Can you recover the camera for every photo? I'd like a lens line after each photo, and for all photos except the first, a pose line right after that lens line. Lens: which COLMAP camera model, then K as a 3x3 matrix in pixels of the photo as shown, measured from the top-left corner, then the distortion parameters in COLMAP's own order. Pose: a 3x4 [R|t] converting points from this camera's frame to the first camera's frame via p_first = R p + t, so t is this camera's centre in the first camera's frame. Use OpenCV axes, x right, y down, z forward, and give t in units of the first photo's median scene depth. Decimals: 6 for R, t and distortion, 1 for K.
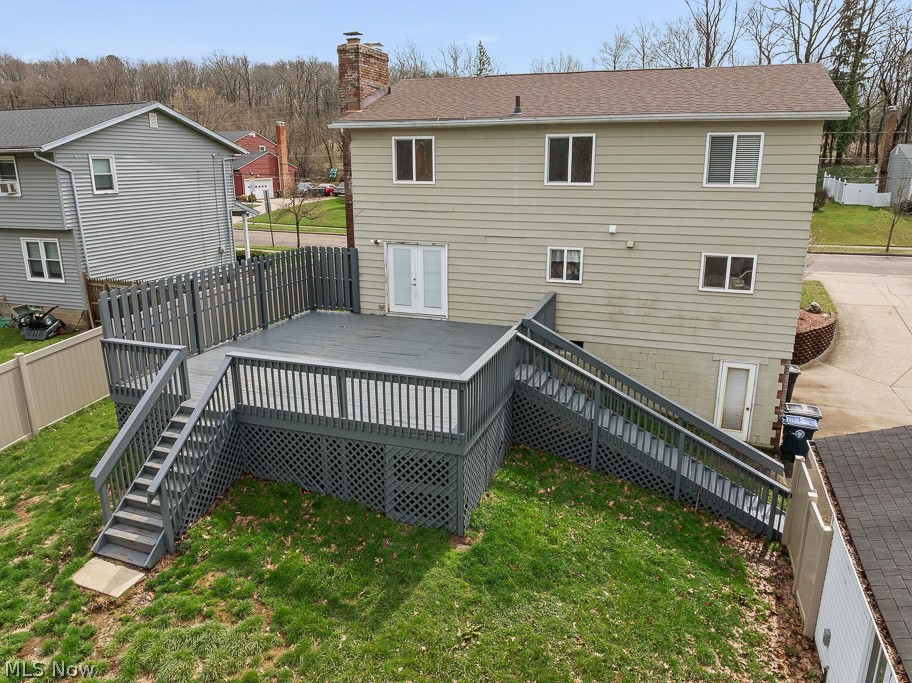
lens RADIAL K [[641.2, 0, 456.0], [0, 641.2, 341.5], [0, 0, 1]] dist [-0.032062, -0.001572]
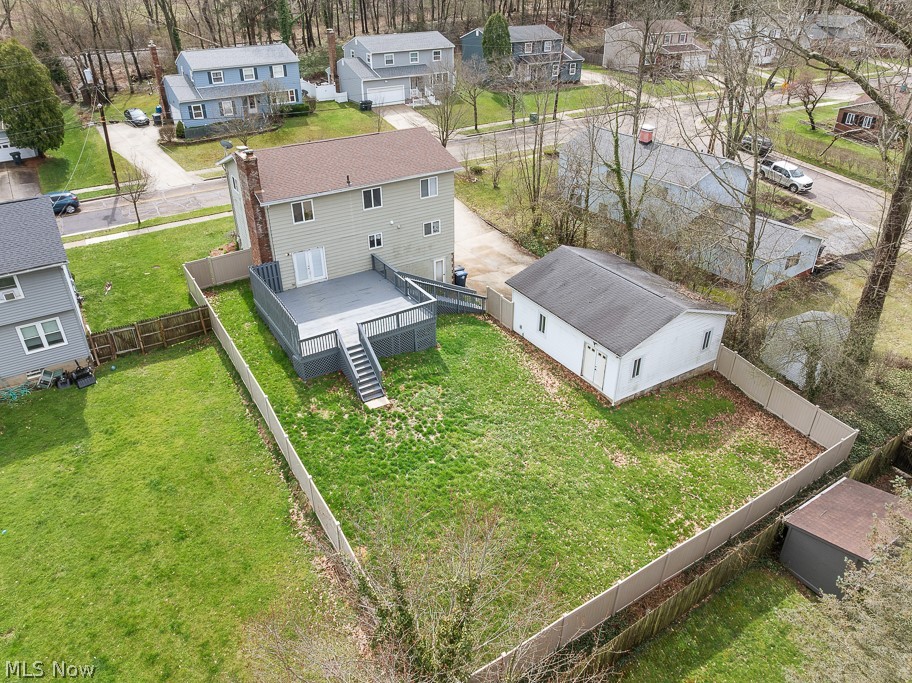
lens RADIAL K [[641.2, 0, 456.0], [0, 641.2, 341.5], [0, 0, 1]] dist [-0.032062, -0.001572]
pose [[0.618066, -0.401909, 0.675621, -1.409894], [0.216221, 0.913195, 0.345434, -0.542848], [-0.755806, -0.067418, 0.651316, -0.784603]]
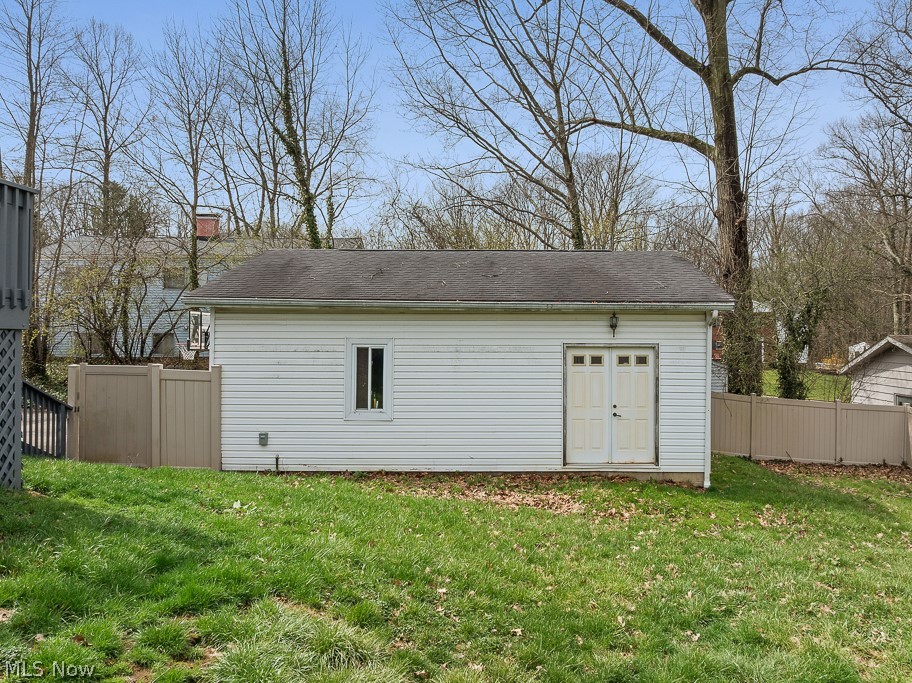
lens RADIAL K [[655.4, 0, 500.3], [0, 655.4, 340.7], [0, 0, 1]] dist [-0.016125, -0.003714]
pose [[-0.333110, 0.002048, 0.942886, -0.433393], [0.254166, 0.963176, 0.087702, 0.162586], [-0.907985, 0.268864, -0.321364, 0.522788]]
